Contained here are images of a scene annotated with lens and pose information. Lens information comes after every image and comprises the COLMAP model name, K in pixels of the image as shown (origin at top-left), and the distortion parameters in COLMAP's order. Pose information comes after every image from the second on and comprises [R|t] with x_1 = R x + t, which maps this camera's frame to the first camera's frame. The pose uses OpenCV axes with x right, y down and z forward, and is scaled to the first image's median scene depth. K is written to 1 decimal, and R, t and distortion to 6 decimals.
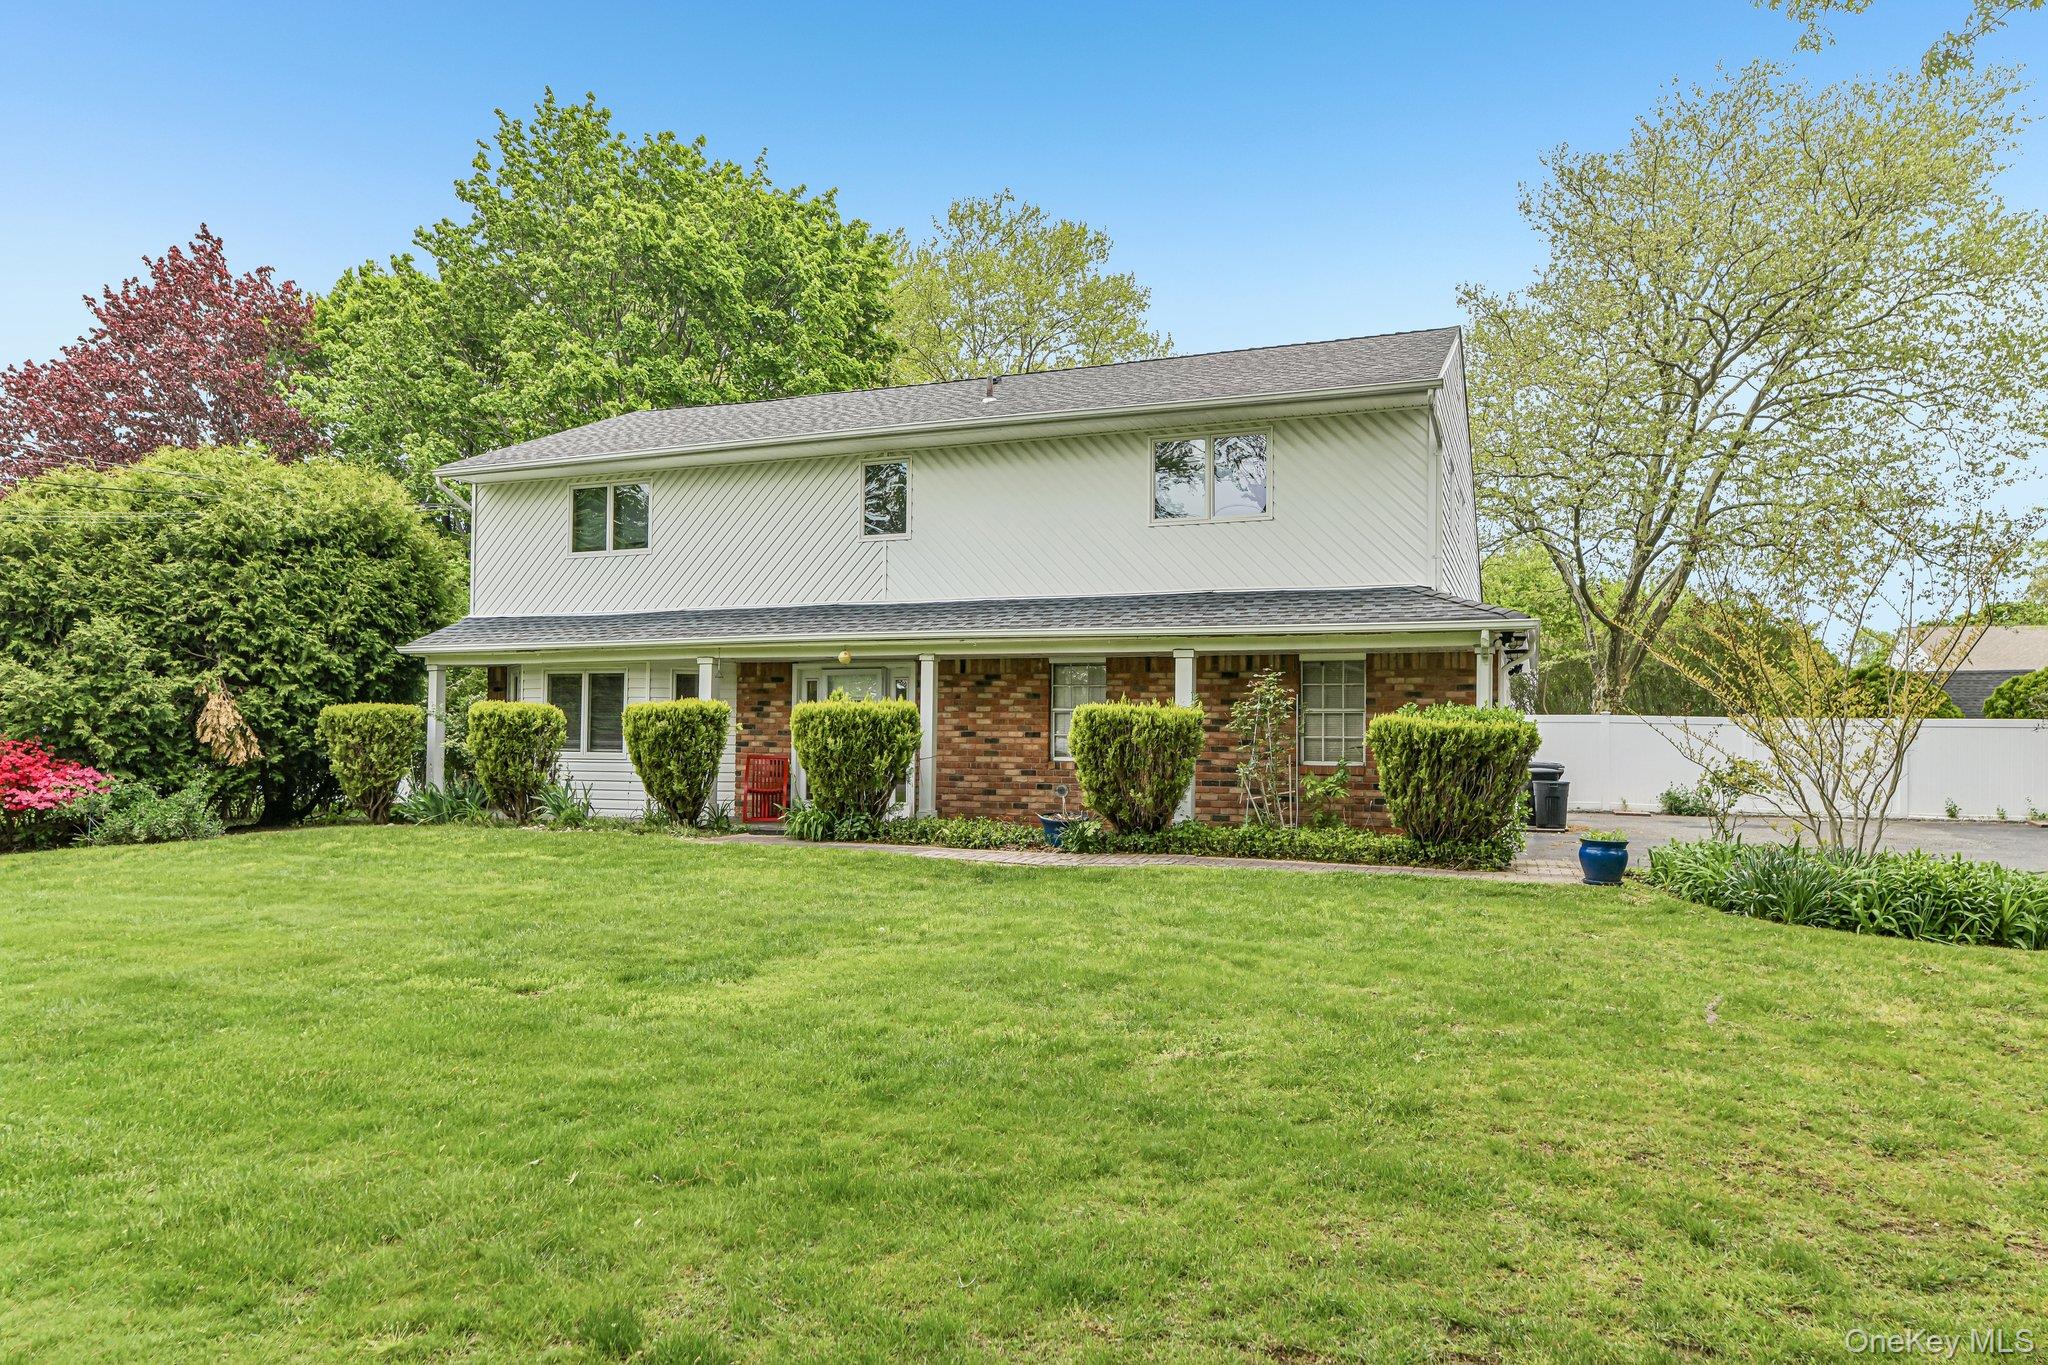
lens RADIAL K [[1341.2, 0, 1024.6], [0, 1341.2, 686.5], [0, 0, 1]] dist [0.007059, 0.000239]
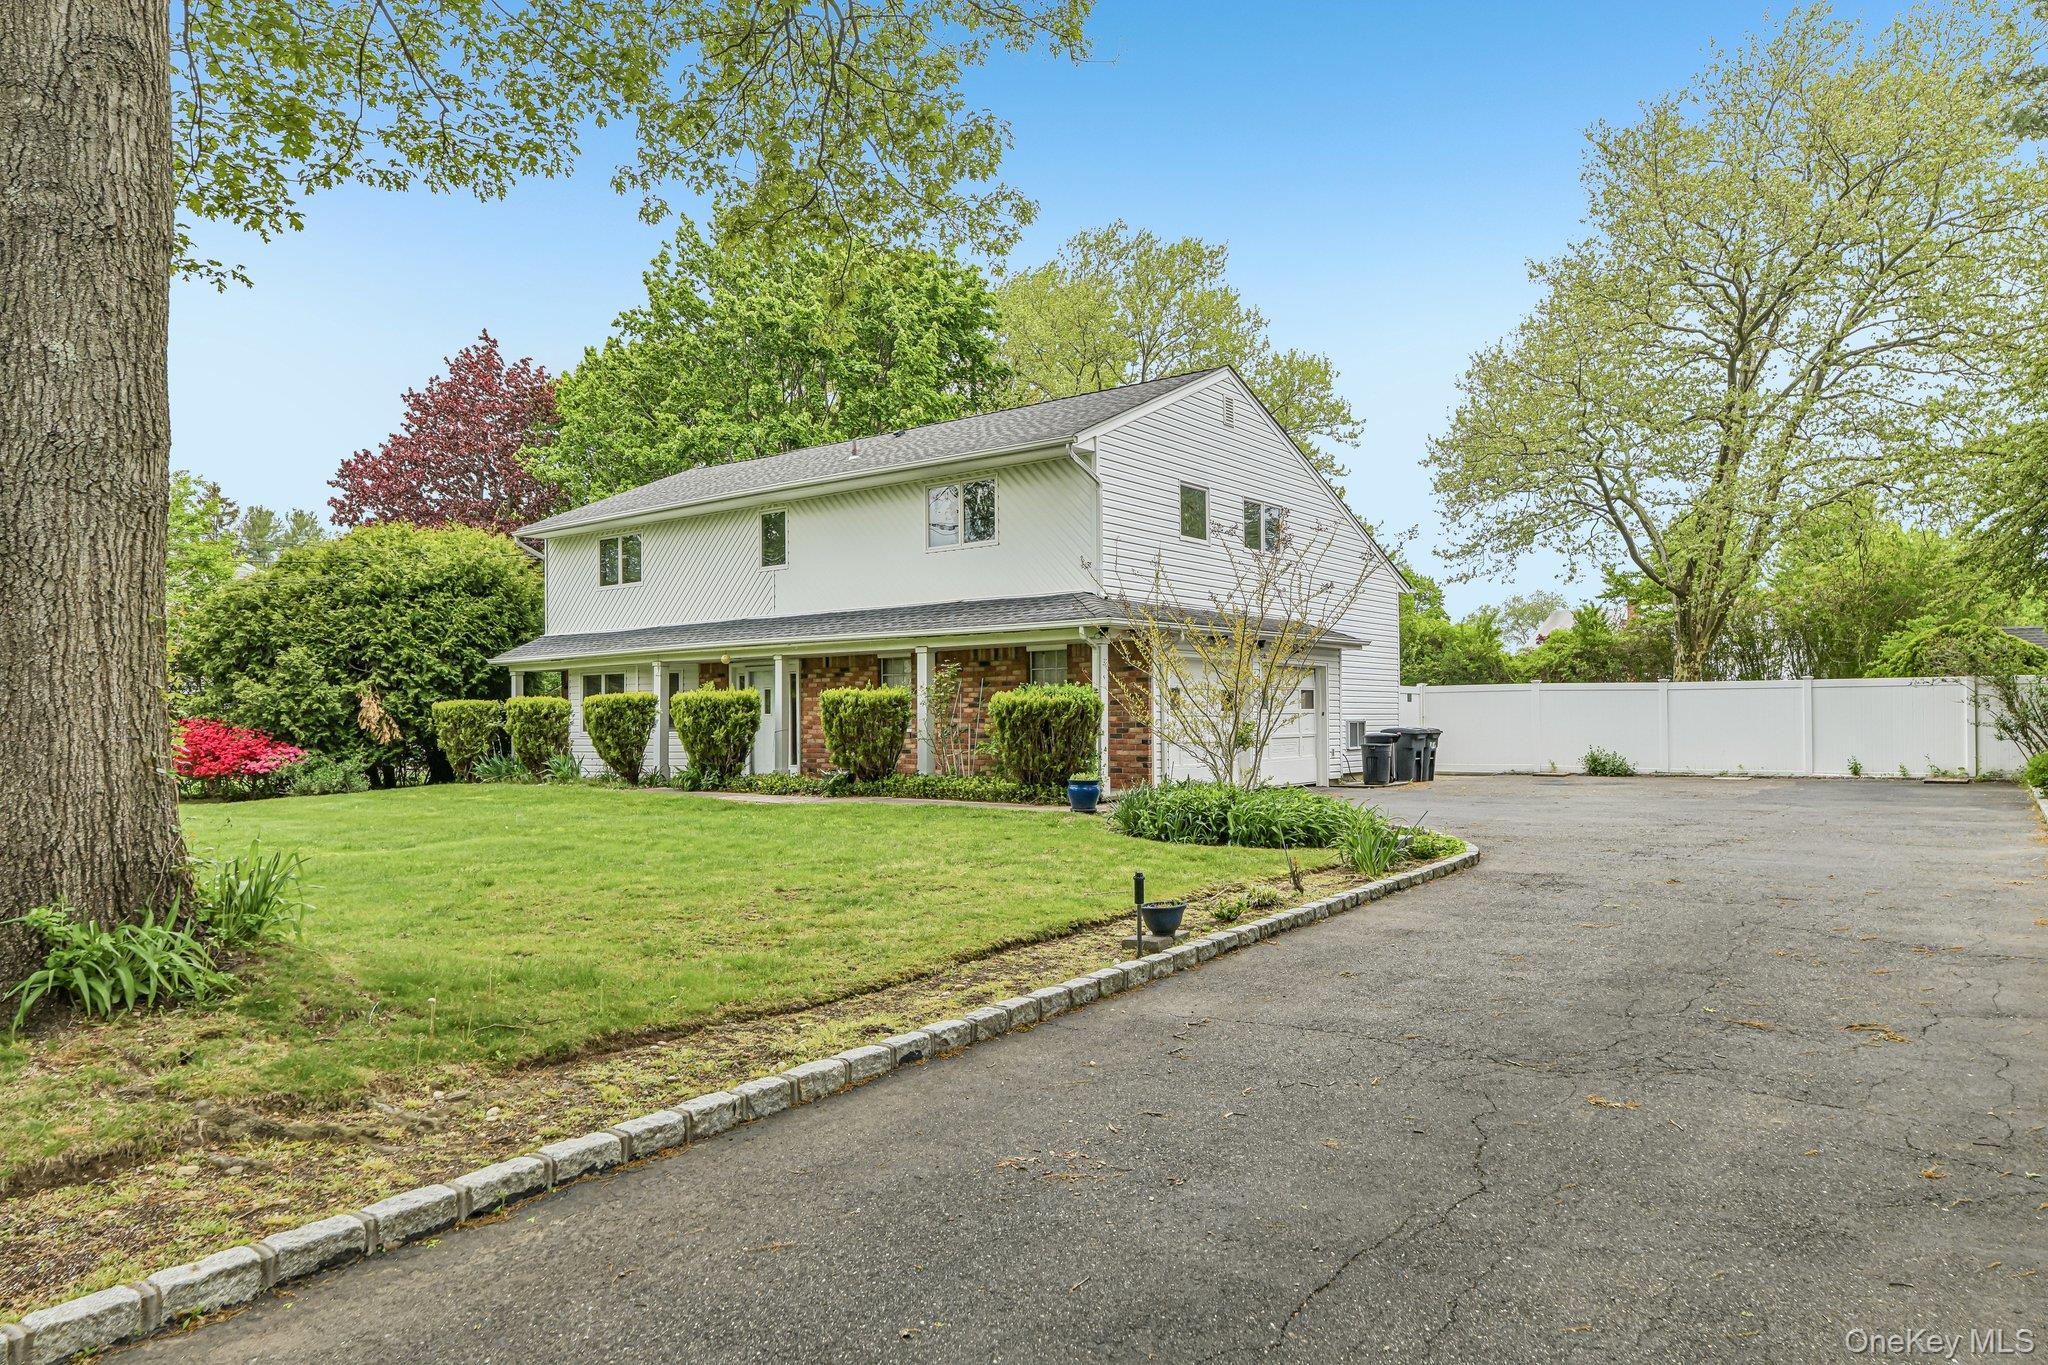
lens RADIAL K [[1359.8, 0, 1022.6], [0, 1359.8, 690.0], [0, 0, 1]] dist [-0.012090, -0.001023]
pose [[0.961543, -0.024572, -0.273552, 0.494225], [0.028848, 0.999516, 0.011619, 0.002326], [0.273134, -0.019064, 0.961787, -0.236530]]
